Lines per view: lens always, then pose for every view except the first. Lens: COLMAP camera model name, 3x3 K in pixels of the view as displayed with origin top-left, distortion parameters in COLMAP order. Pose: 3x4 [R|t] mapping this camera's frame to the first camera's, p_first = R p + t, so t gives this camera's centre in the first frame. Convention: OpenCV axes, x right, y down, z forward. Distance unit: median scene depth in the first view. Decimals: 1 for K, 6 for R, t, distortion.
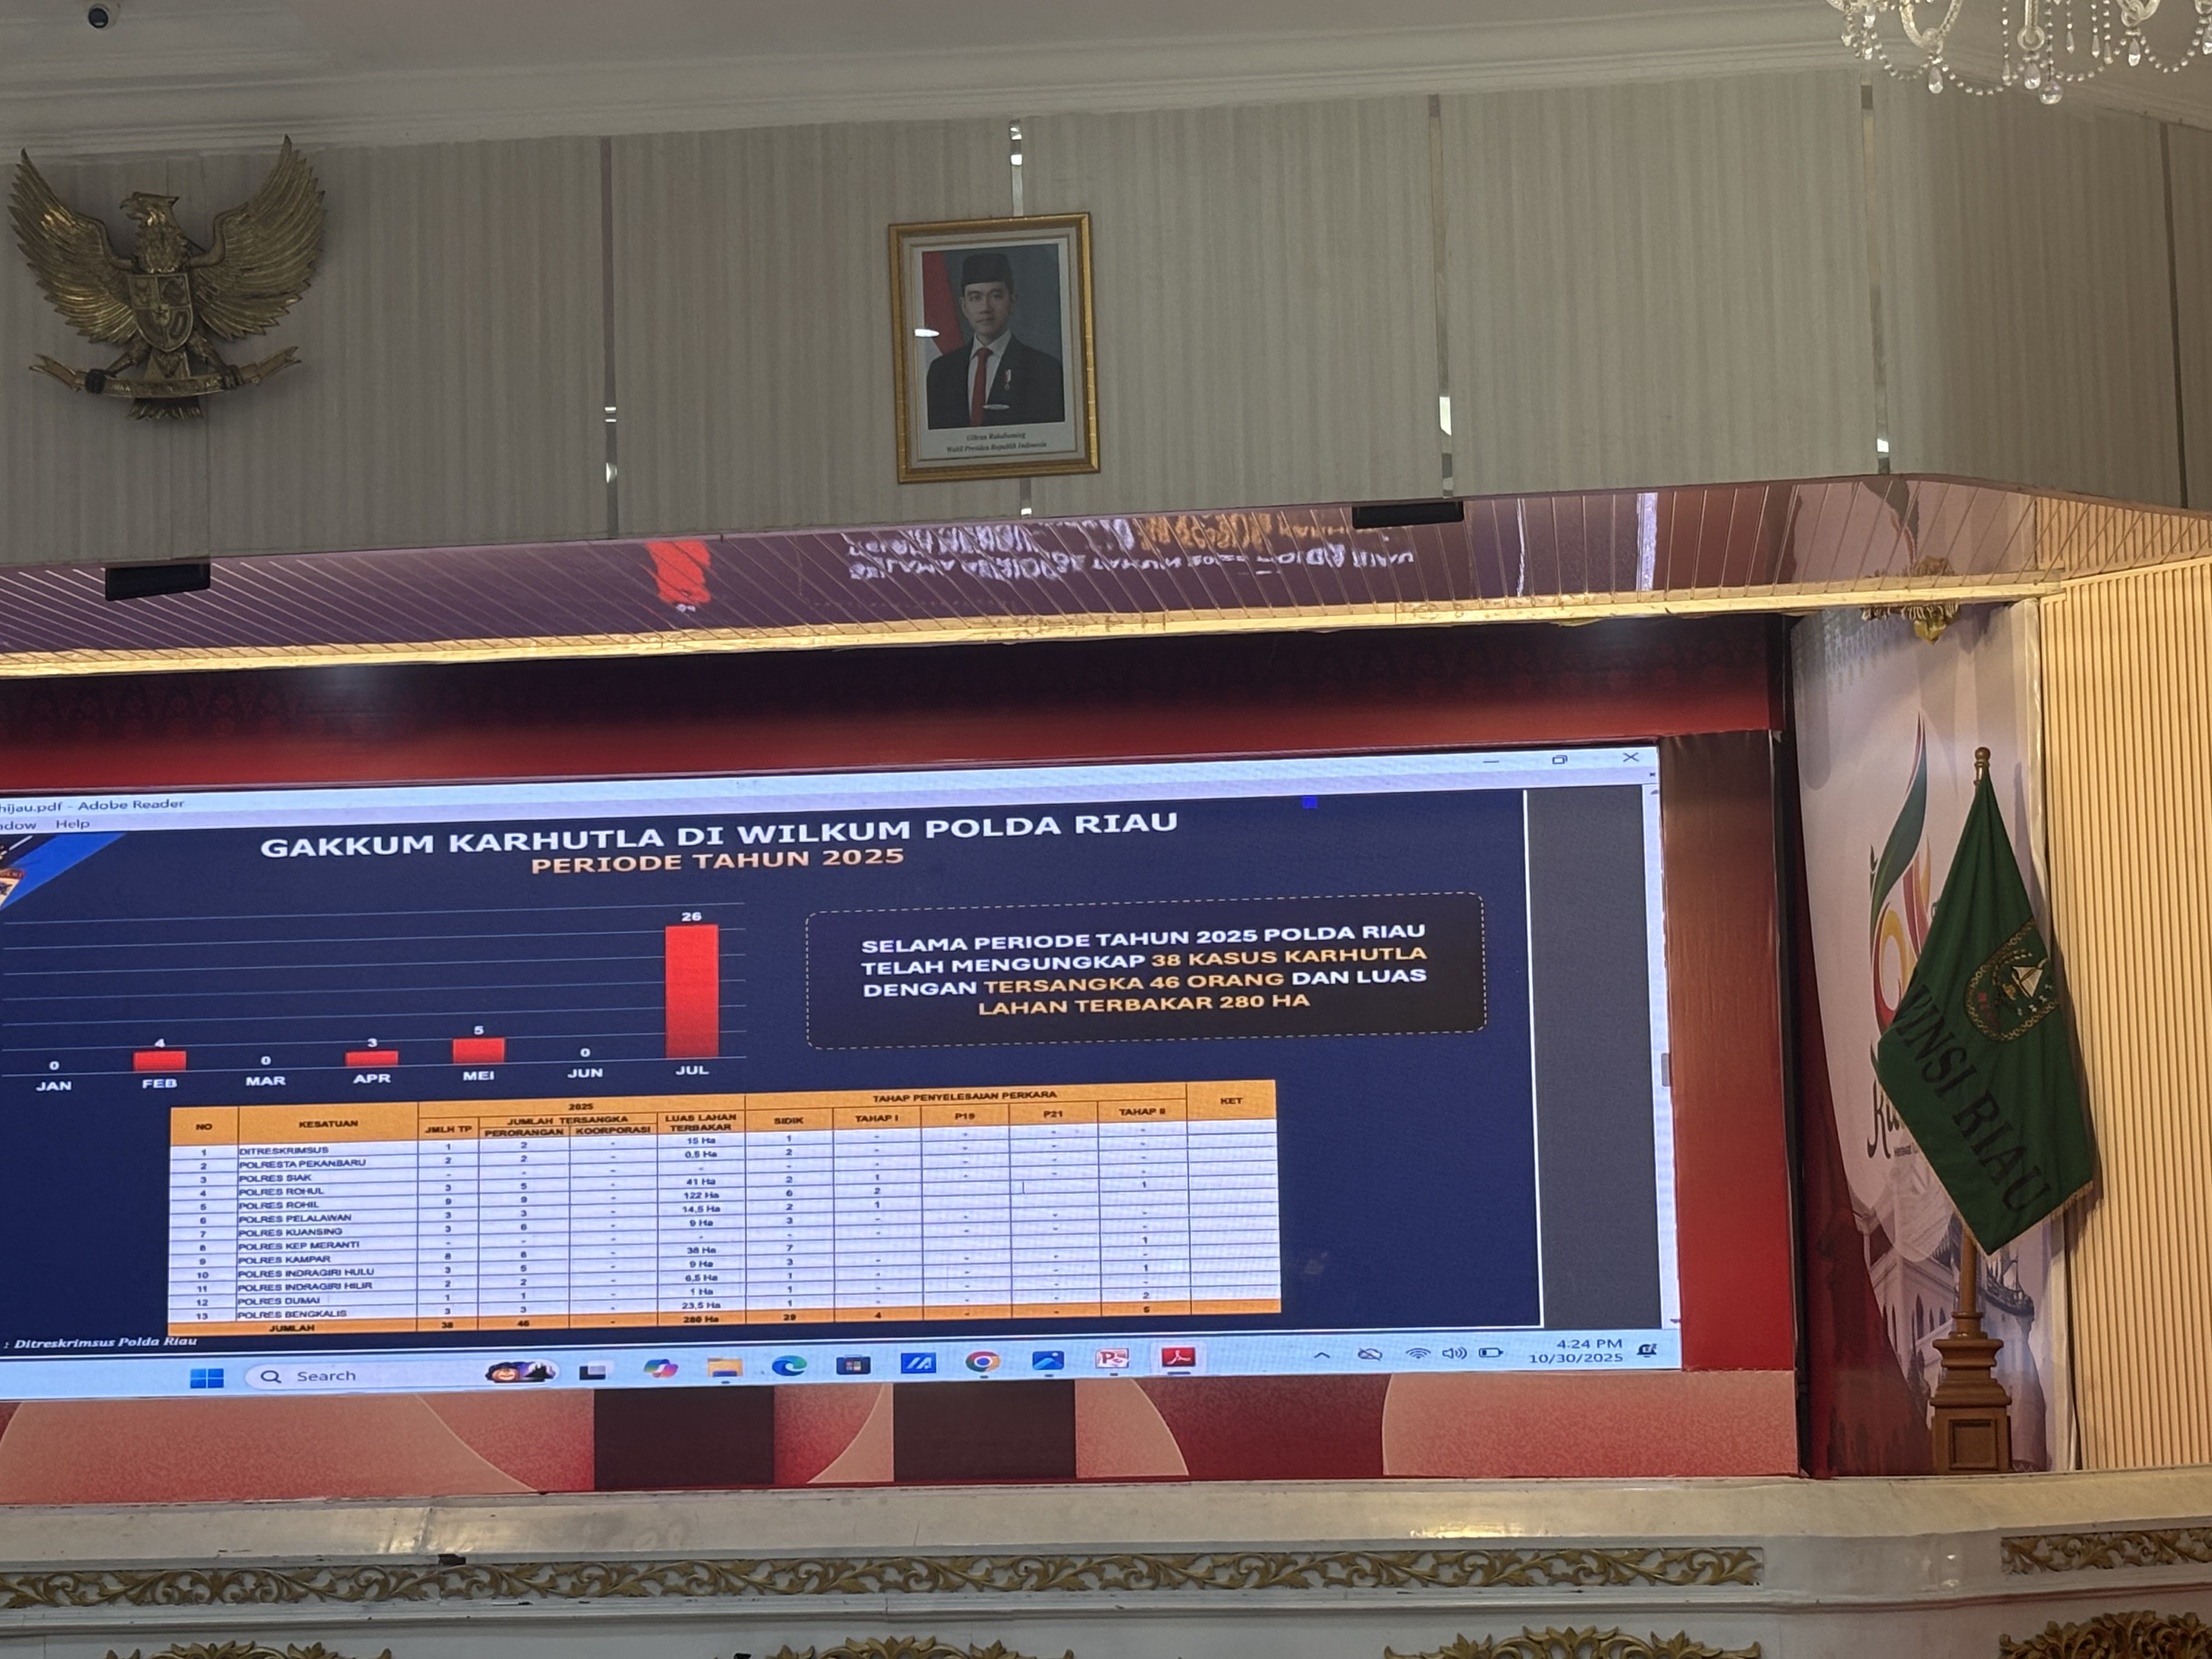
lens RADIAL K [[4501.1, 0, 1113.4], [0, 4501.1, 833.3], [0, 0, 1]] dist [0.219109, 0.000000]
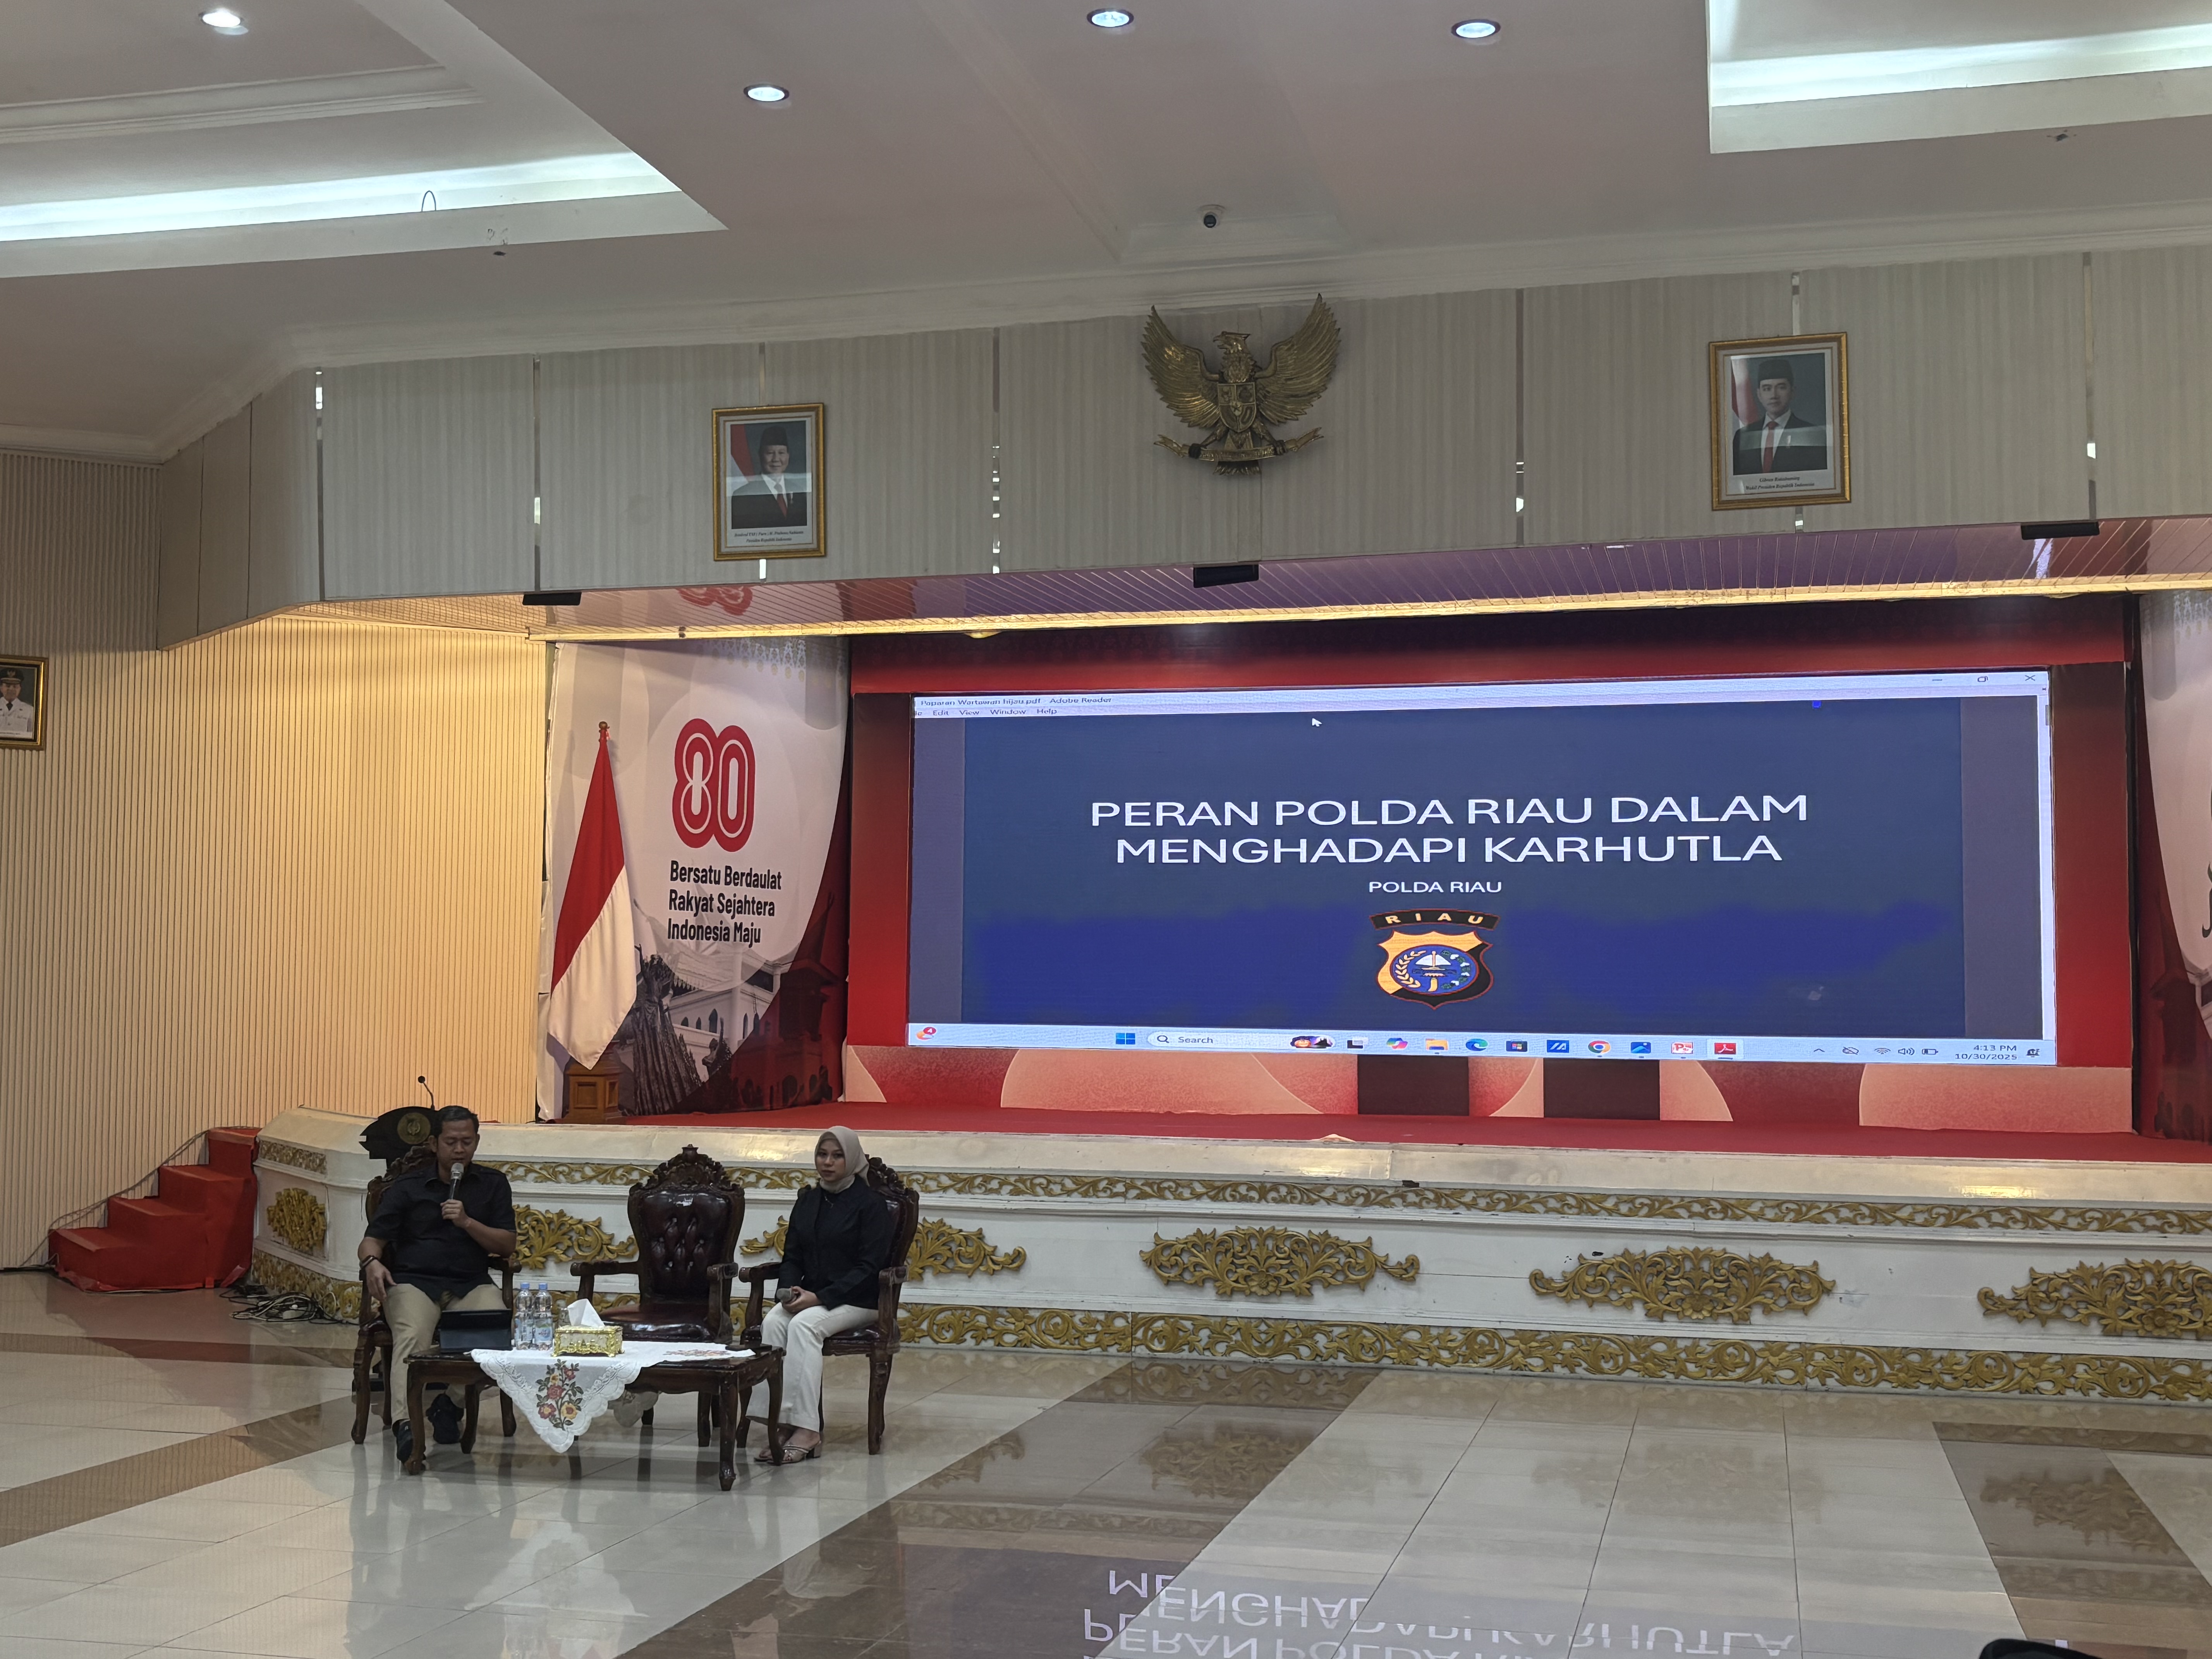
lens RADIAL K [[2533.5, 0, 1024.0], [0, 2533.5, 838.0], [0, 0, 1]] dist [0.038576, 0.000000]
pose [[0.989720, 0.017530, -0.141937, -0.154459], [-0.009511, 0.998330, 0.056981, -0.012710], [0.142699, -0.055045, 0.988234, 0.097211]]
